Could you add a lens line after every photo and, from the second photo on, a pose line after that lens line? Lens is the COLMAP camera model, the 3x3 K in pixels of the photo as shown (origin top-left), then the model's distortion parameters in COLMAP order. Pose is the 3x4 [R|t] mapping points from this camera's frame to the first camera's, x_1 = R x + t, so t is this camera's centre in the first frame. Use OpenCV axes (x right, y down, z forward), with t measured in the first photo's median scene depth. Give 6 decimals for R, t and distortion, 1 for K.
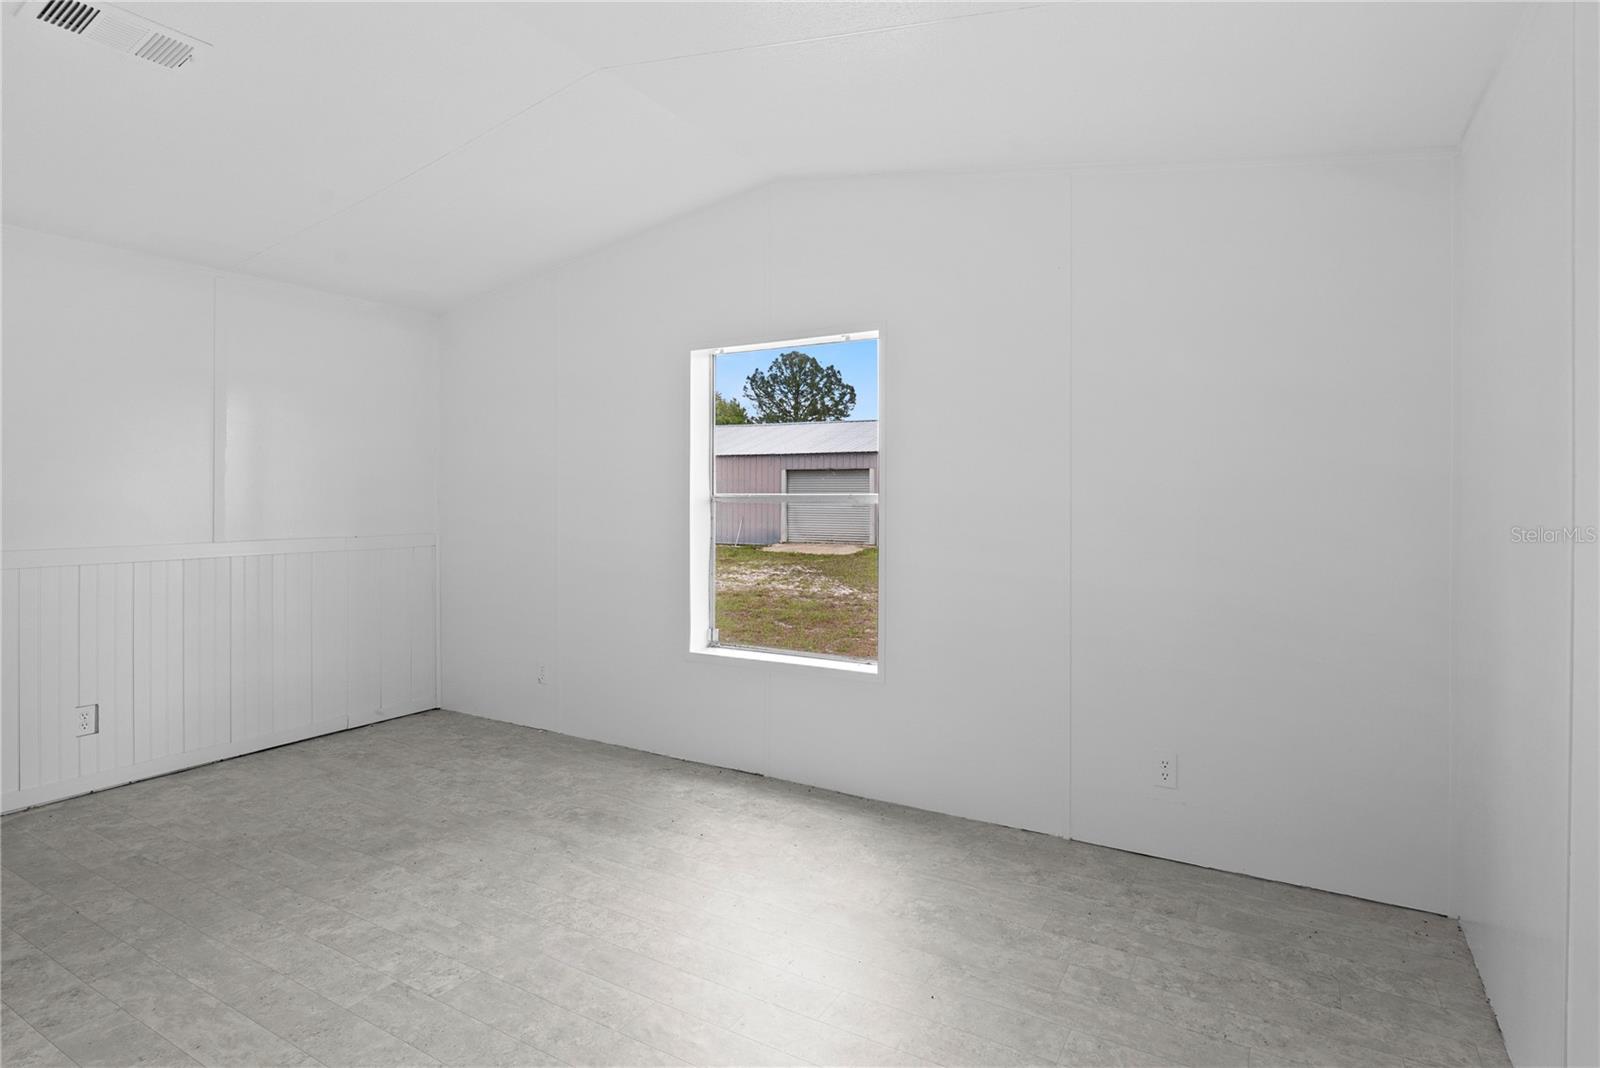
lens RADIAL K [[823.5, 0, 800.4], [0, 823.5, 525.5], [0, 0, 1]] dist [0.004322, -0.000492]
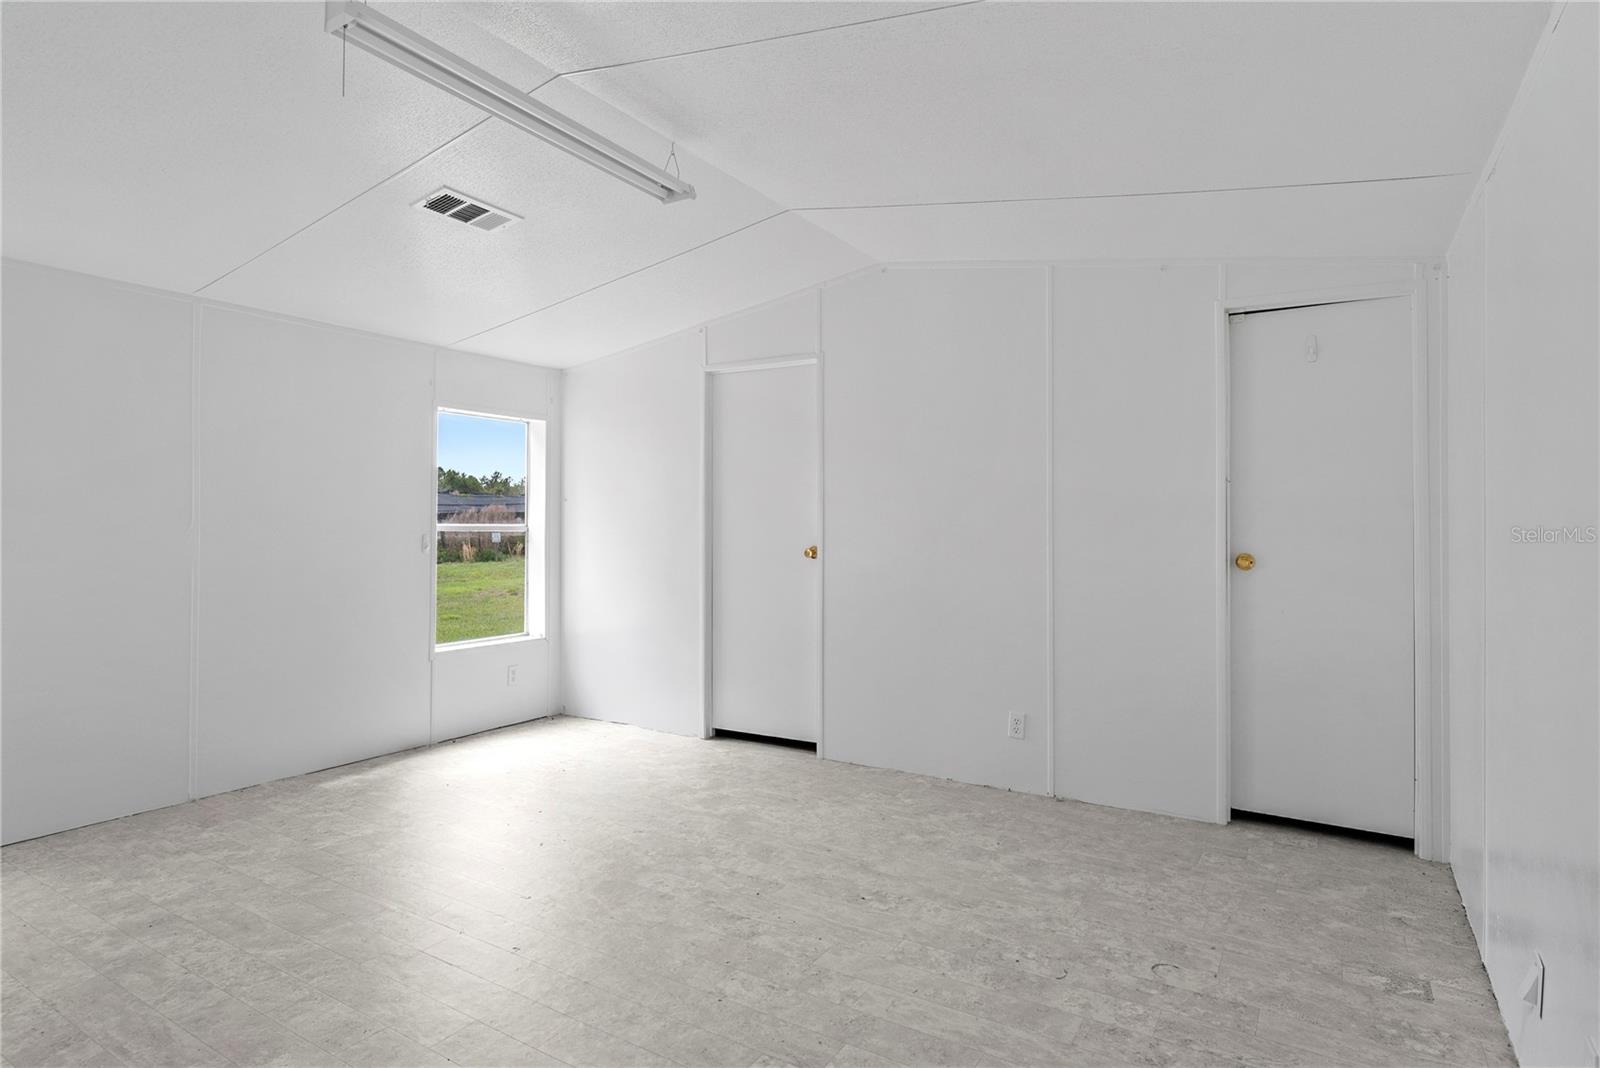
lens RADIAL K [[823.5, 0, 800.3], [0, 823.5, 528.5], [0, 0, 1]] dist [0.004322, -0.000492]
pose [[-0.999838, -0.005104, 0.017252, -0.211553], [-0.004600, 0.999564, 0.029157, -0.062136], [-0.017394, 0.029073, -0.999426, 1.923481]]
